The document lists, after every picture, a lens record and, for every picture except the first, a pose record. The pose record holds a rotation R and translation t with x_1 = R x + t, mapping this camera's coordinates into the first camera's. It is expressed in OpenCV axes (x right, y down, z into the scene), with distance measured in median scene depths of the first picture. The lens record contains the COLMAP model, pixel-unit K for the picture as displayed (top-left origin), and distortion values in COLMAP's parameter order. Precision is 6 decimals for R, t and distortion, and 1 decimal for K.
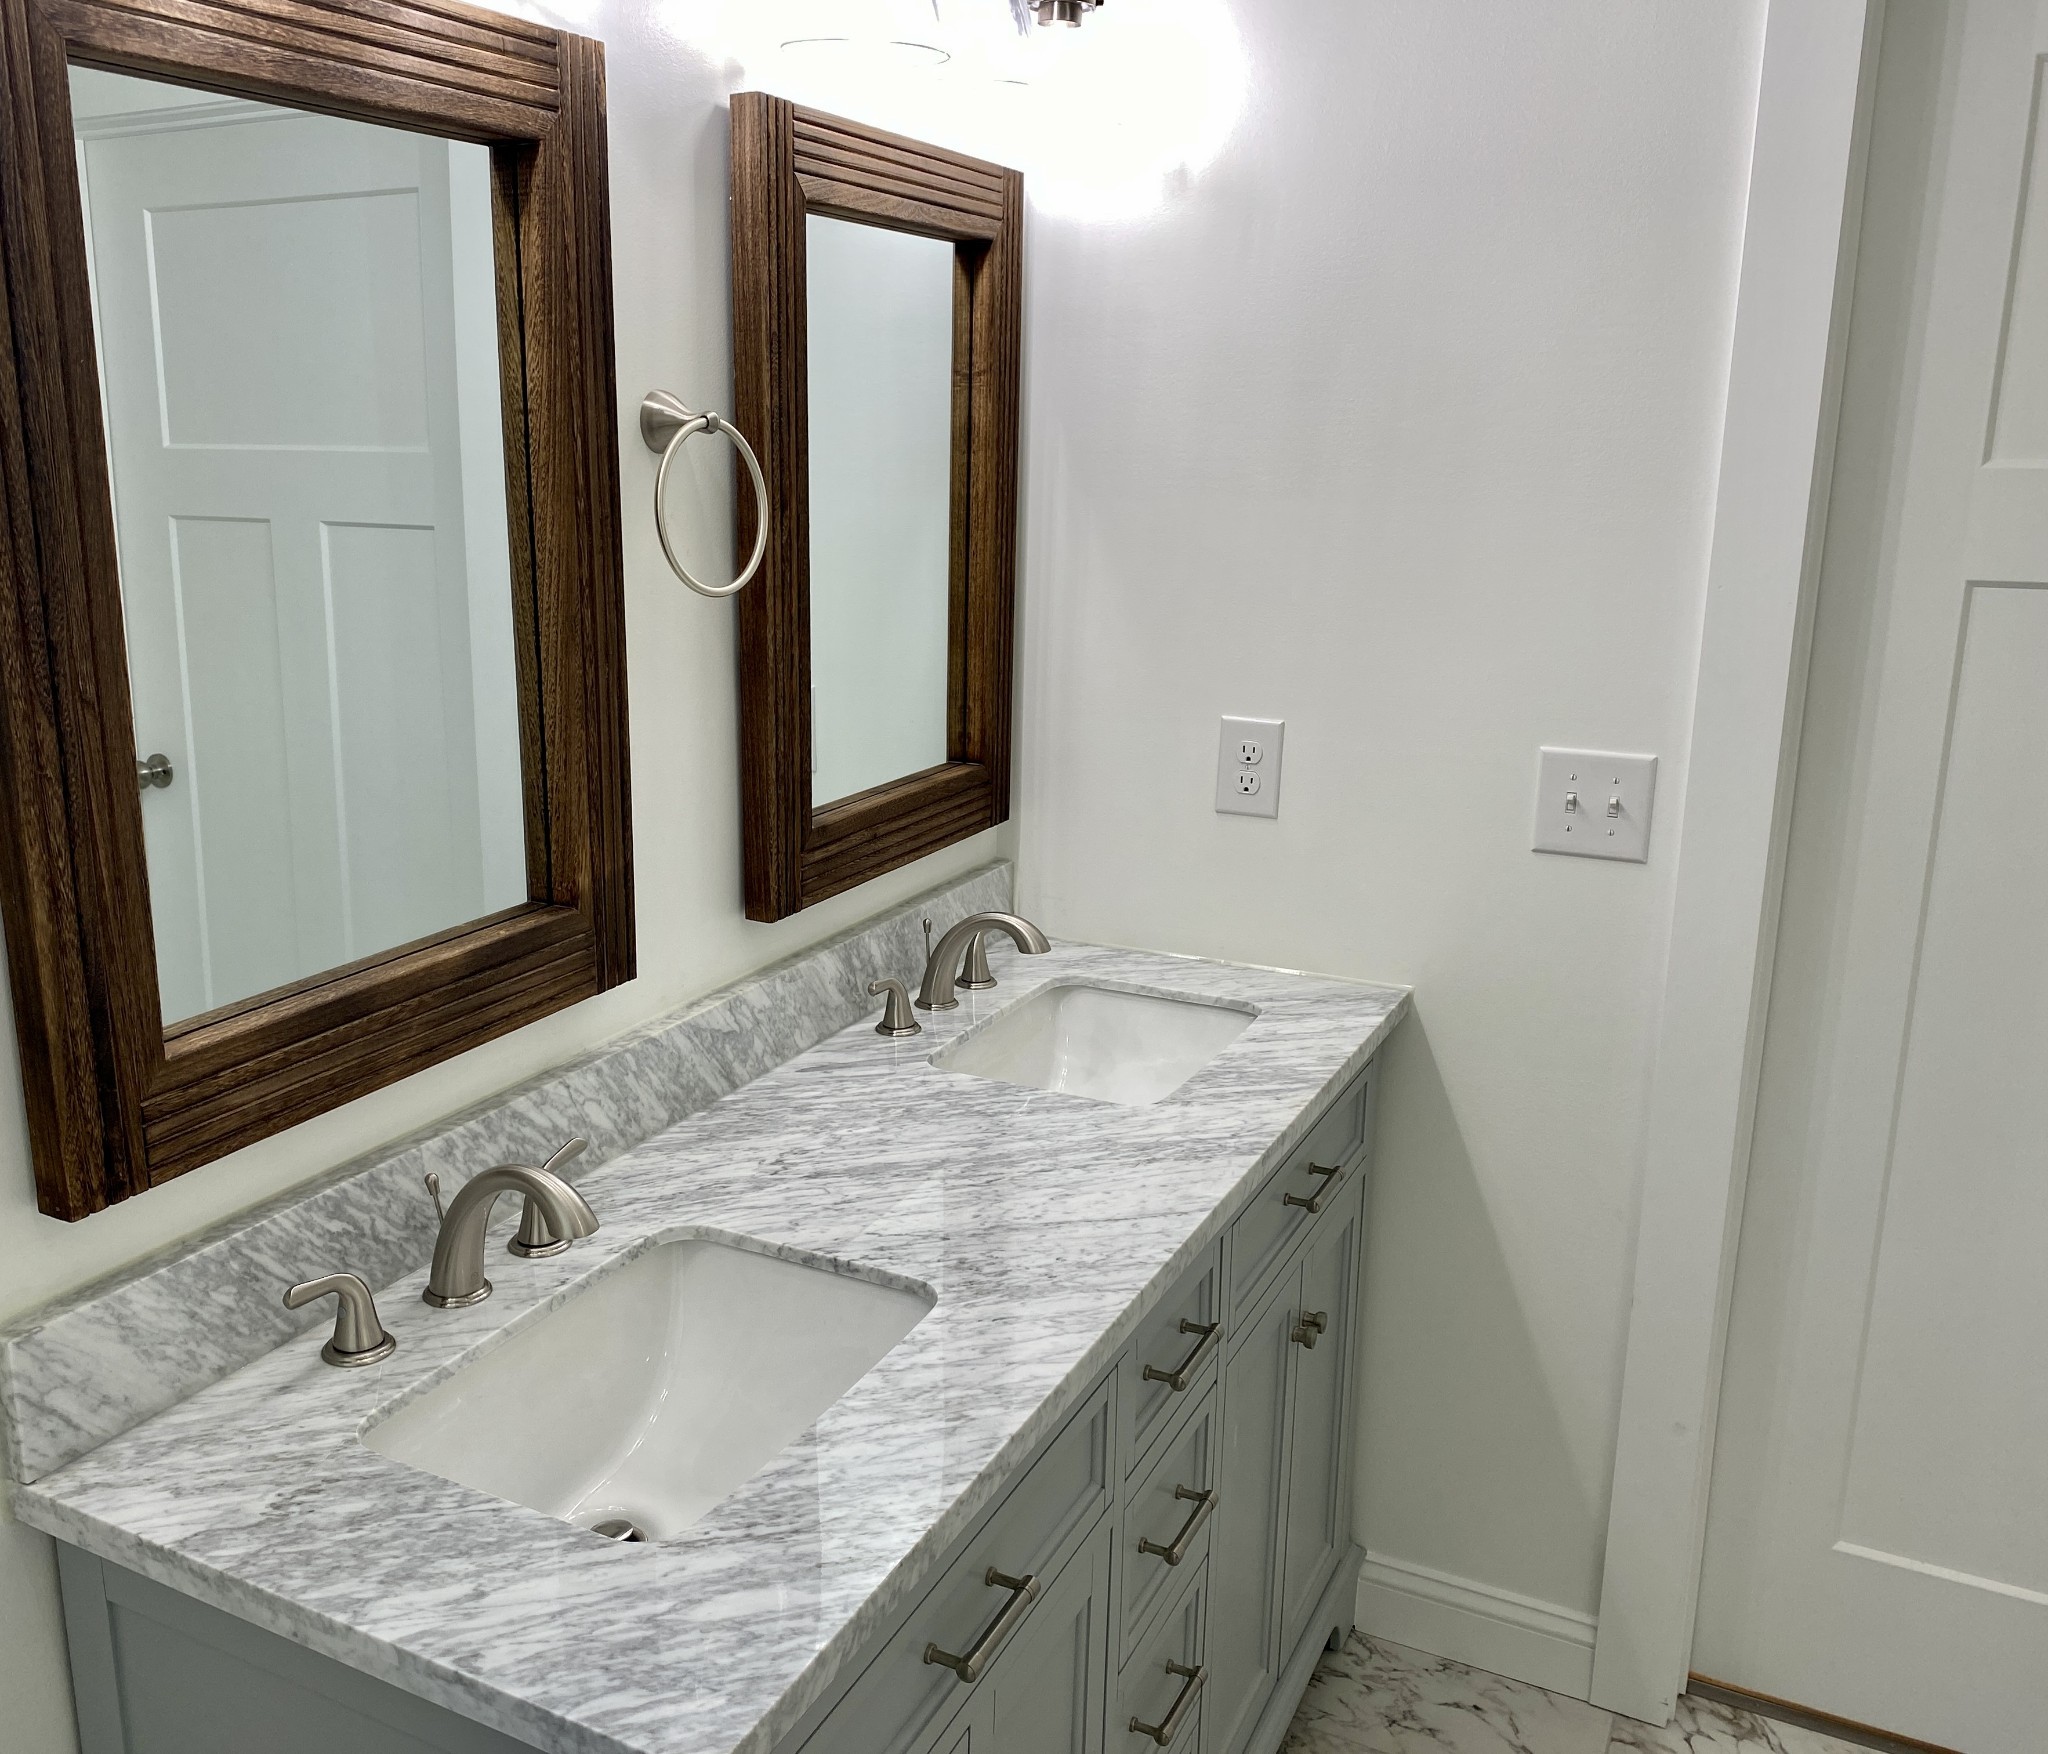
lens RADIAL K [[1783.1, 0, 888.6], [0, 1783.1, 843.3], [0, 0, 1]] dist [0.106046, -0.247256]
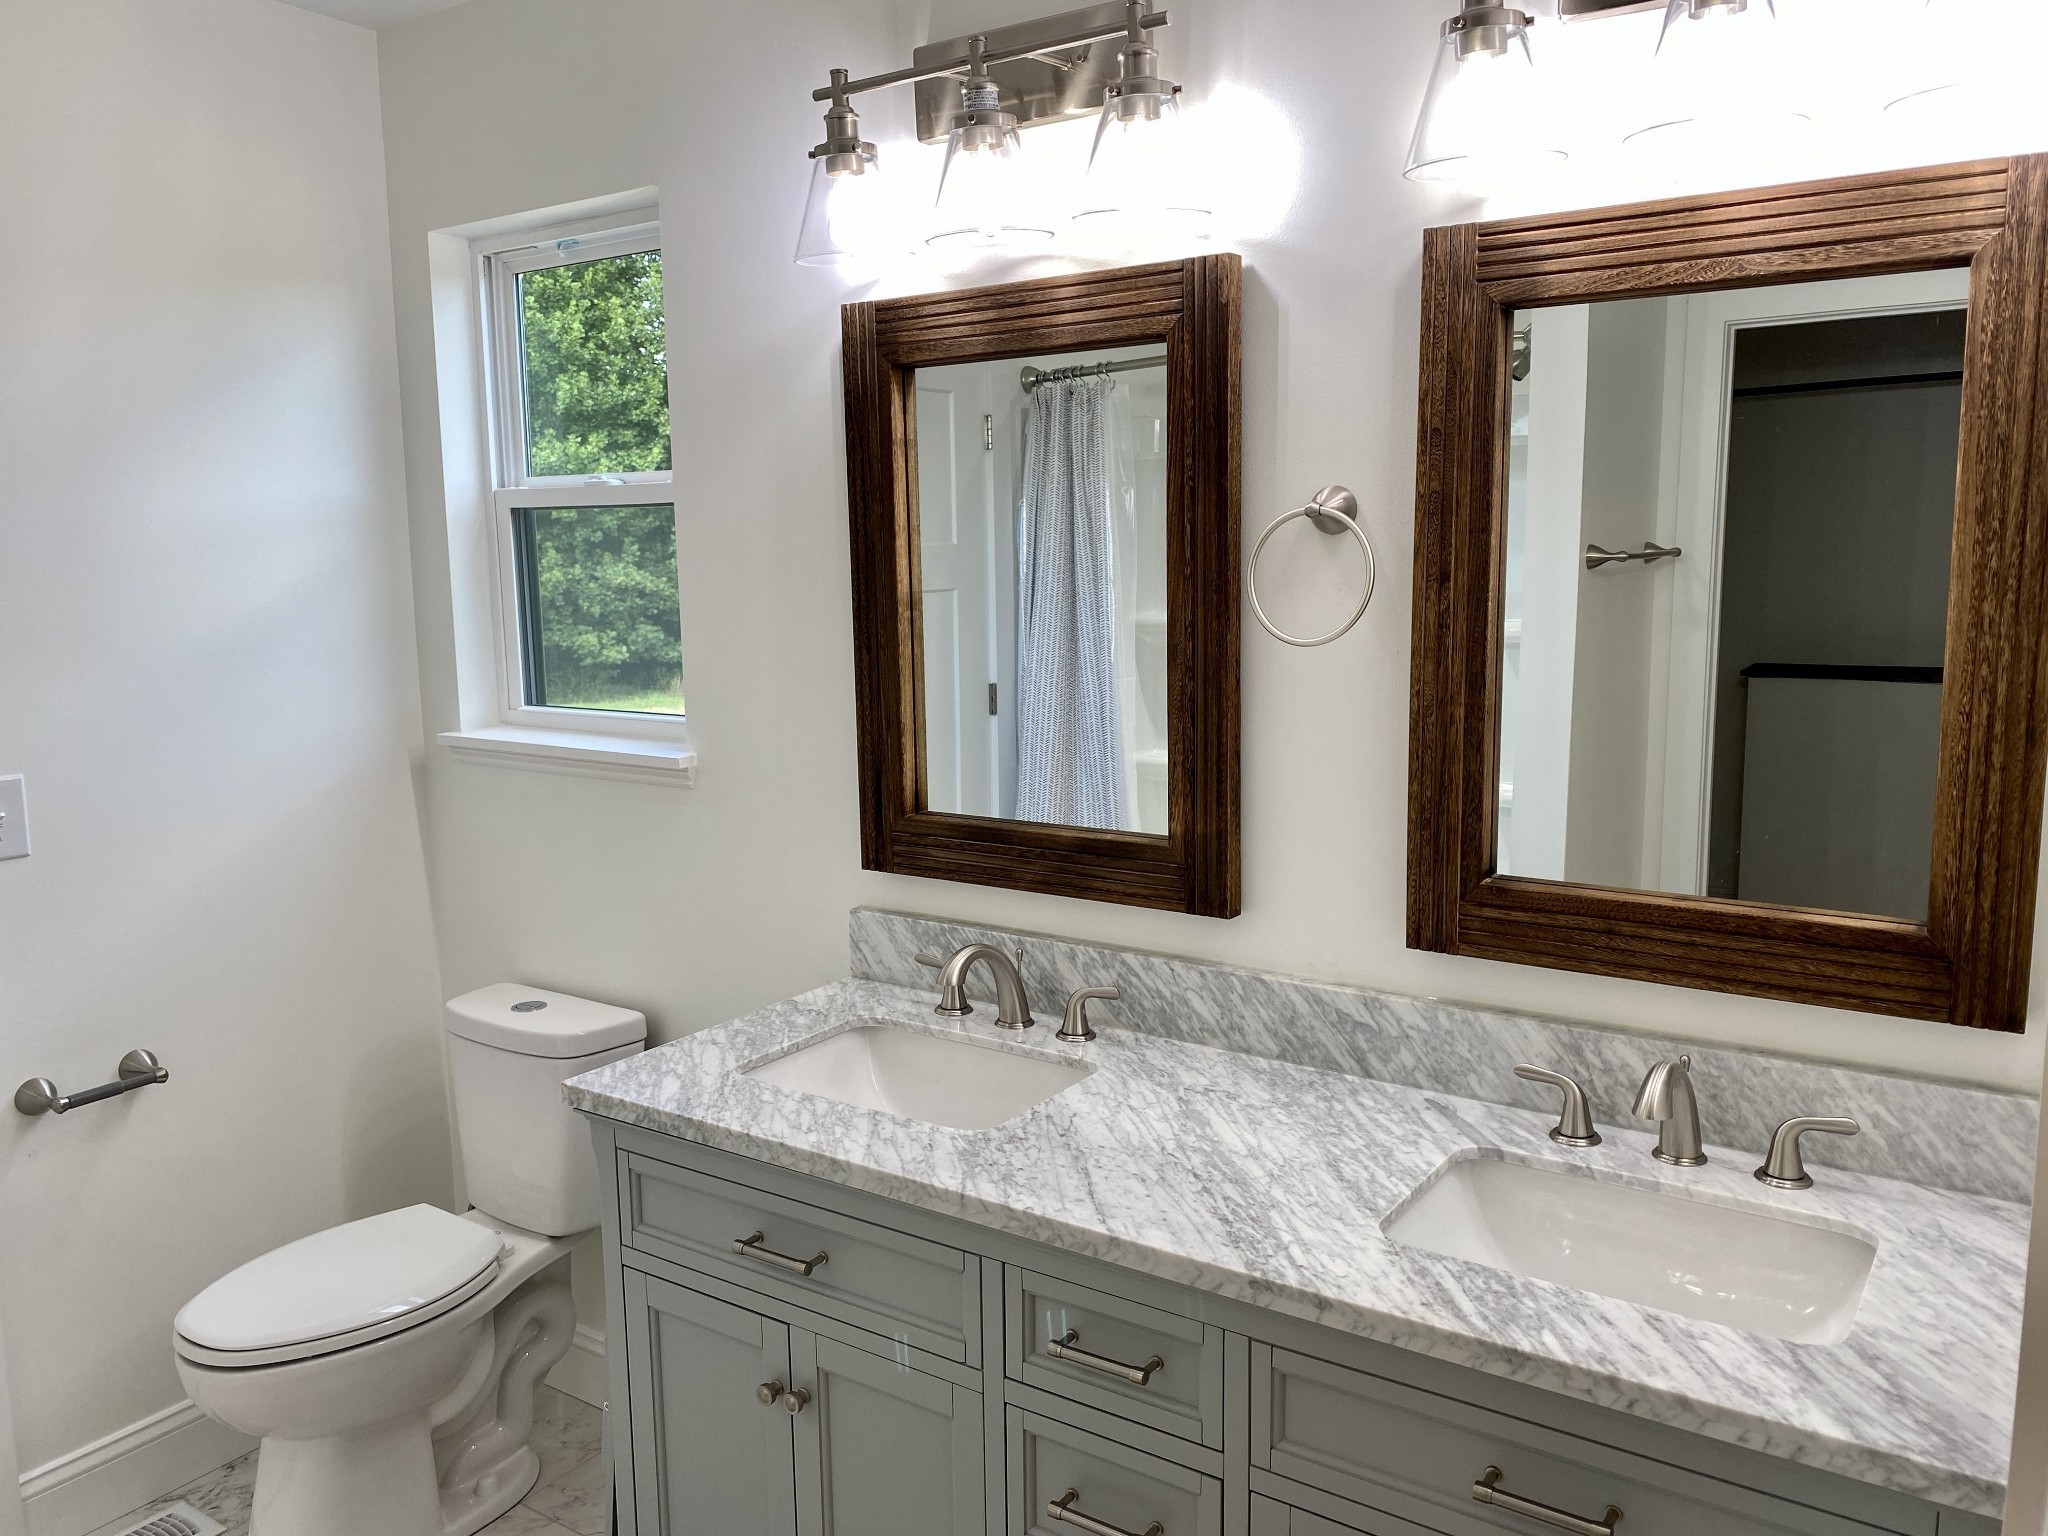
lens RADIAL K [[1554.6, 0, 1020.1], [0, 1554.6, 733.1], [0, 0, 1]] dist [0.073735, -0.126195]
pose [[-0.095707, 0.124709, -0.987567, 1.016784], [-0.207754, 0.967769, 0.142343, -0.195306], [0.973488, 0.218794, -0.066714, 0.901741]]
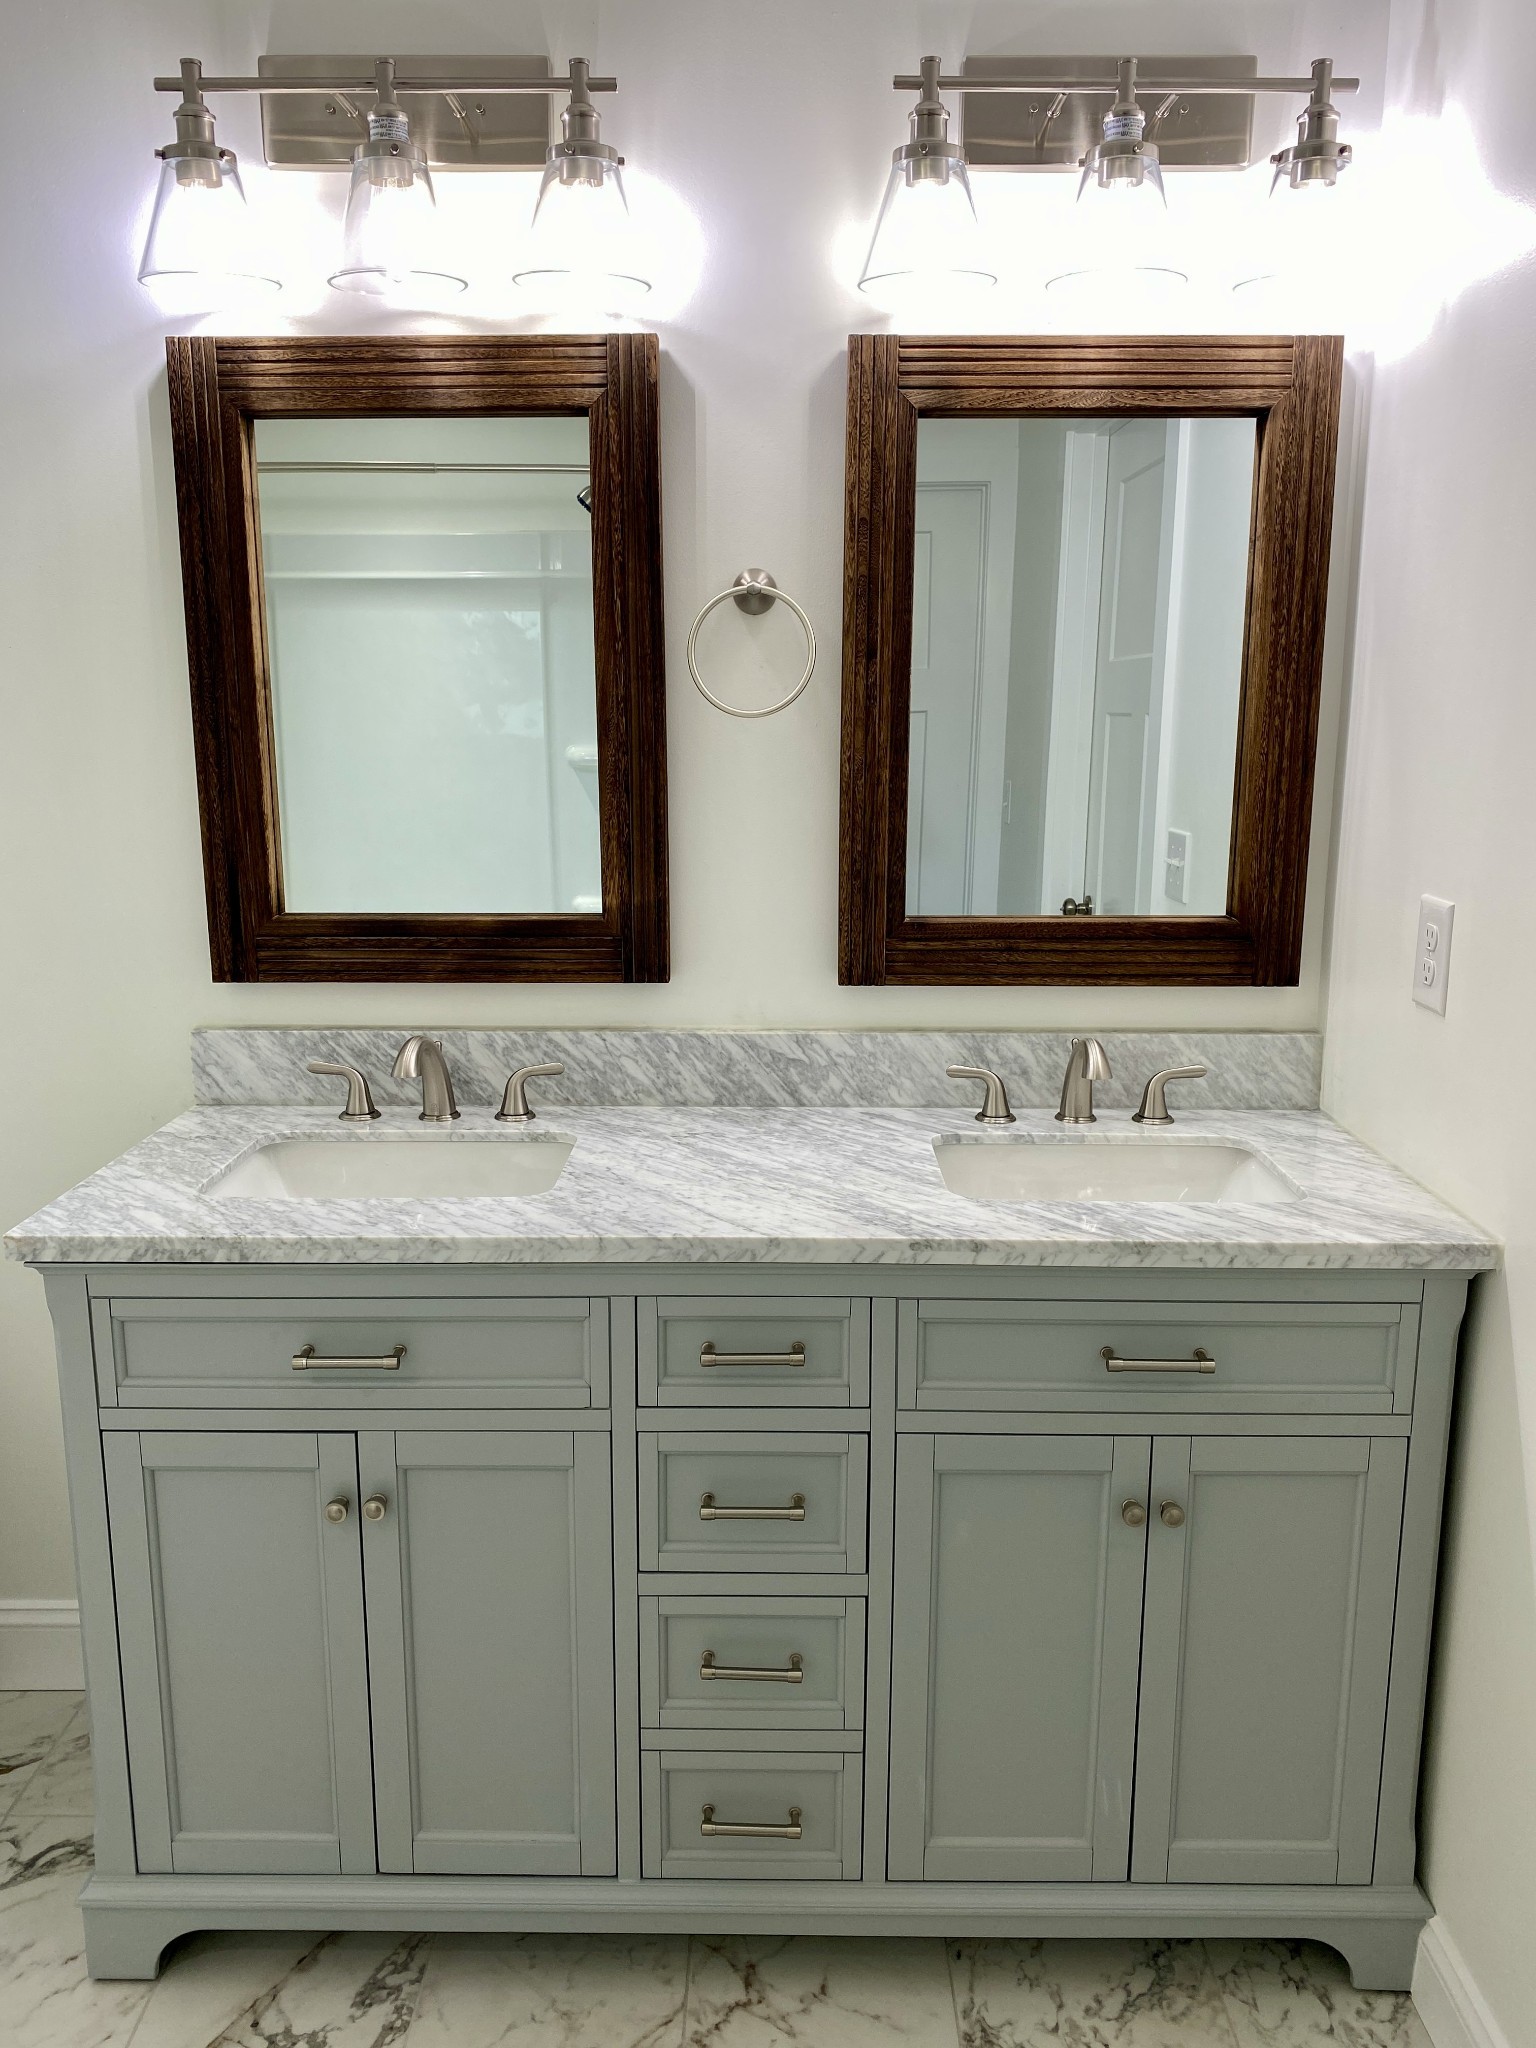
lens RADIAL K [[1554.6, 0, 764.5], [0, 1554.6, 998.1], [0, 0, 1]] dist [0.073735, -0.126195]
pose [[0.474617, 0.159084, -0.865697, 0.976299], [-0.196974, 0.977784, 0.071690, -0.016915], [0.857869, 0.136495, 0.495409, 0.457497]]
